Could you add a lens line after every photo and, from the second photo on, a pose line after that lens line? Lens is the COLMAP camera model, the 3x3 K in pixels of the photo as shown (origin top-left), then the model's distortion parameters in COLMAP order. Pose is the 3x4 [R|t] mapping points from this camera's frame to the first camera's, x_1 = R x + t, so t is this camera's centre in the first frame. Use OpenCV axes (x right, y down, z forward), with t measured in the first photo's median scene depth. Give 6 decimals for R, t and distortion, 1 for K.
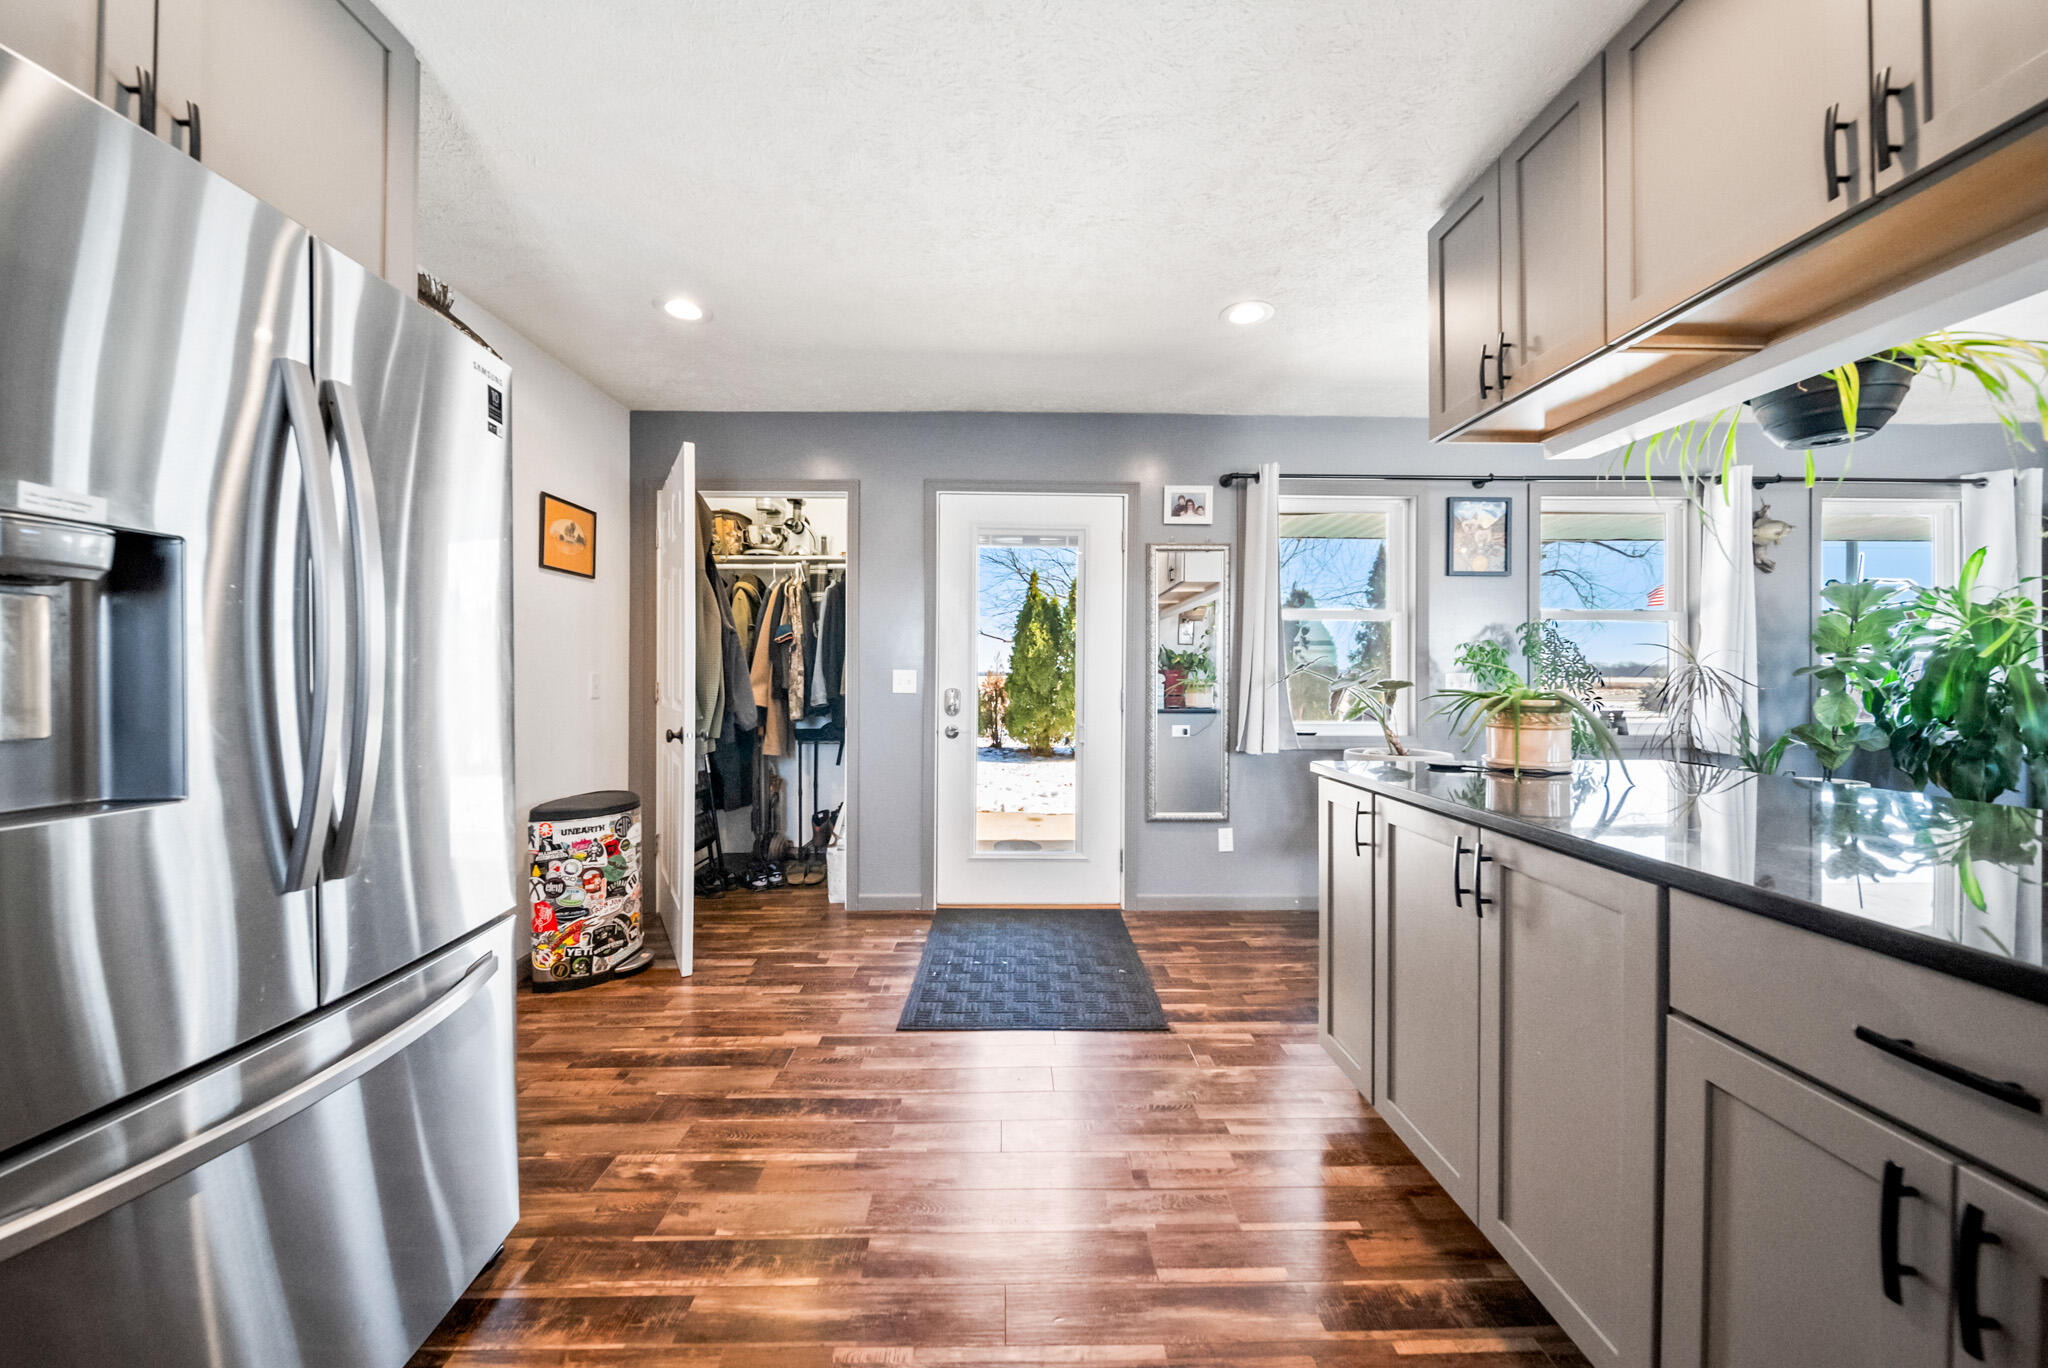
lens RADIAL K [[730.7, 0, 1015.8], [0, 730.7, 675.1], [0, 0, 1]] dist [-0.000101, -0.000264]
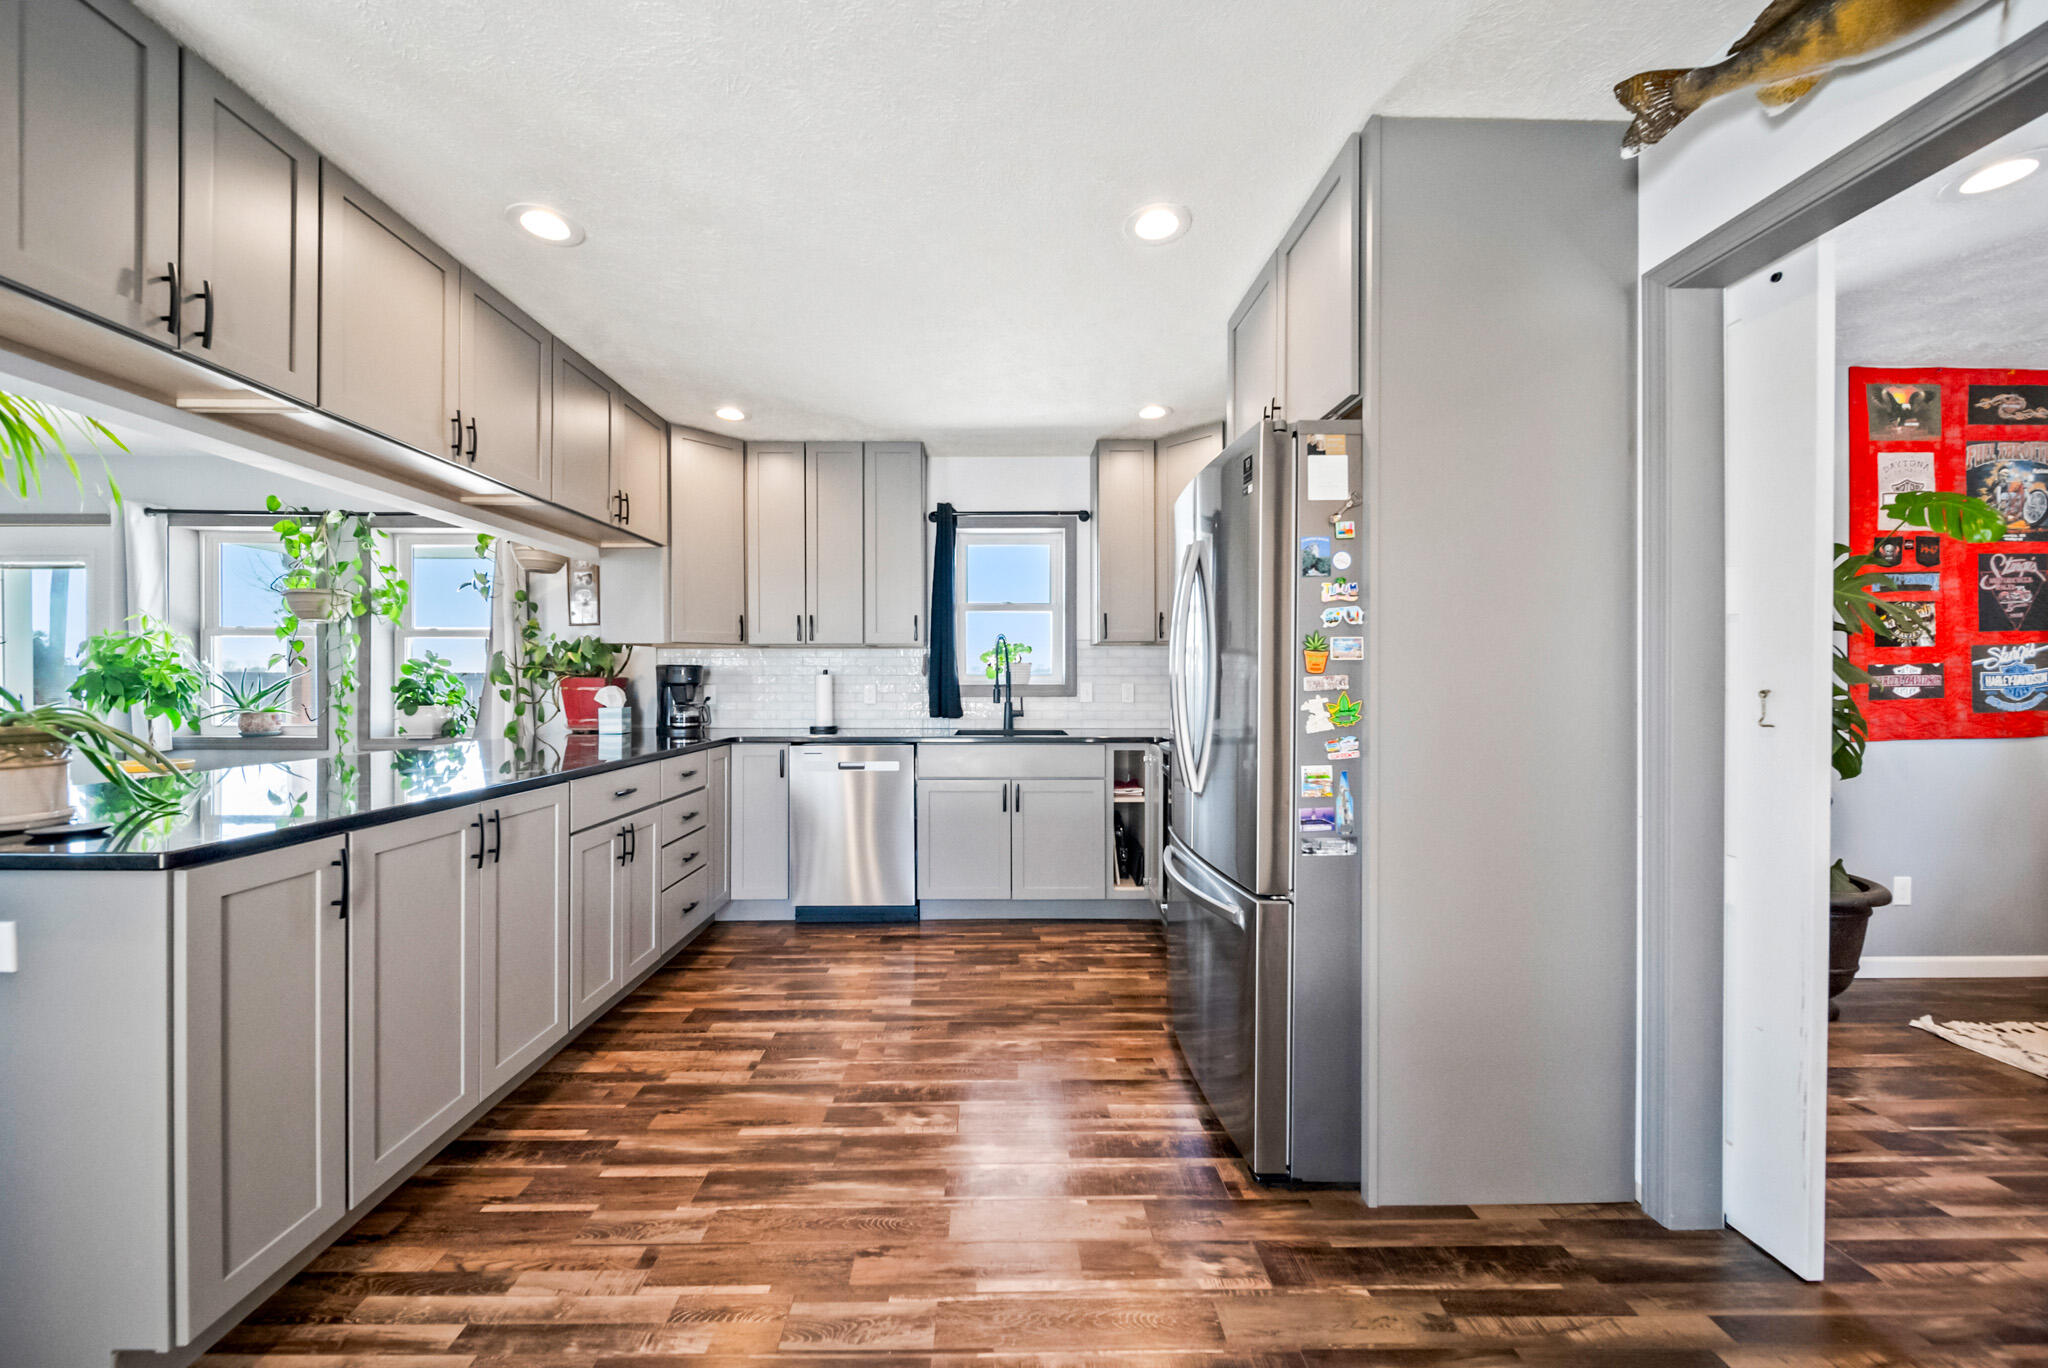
lens RADIAL K [[736.9, 0, 1001.1], [0, 736.9, 679.5], [0, 0, 1]] dist [0.000385, -0.002292]
pose [[-0.999978, -0.004984, 0.004296, -0.160870], [-0.005011, 0.999967, -0.006406, -0.004441], [-0.004264, -0.006427, -0.999970, 1.193640]]
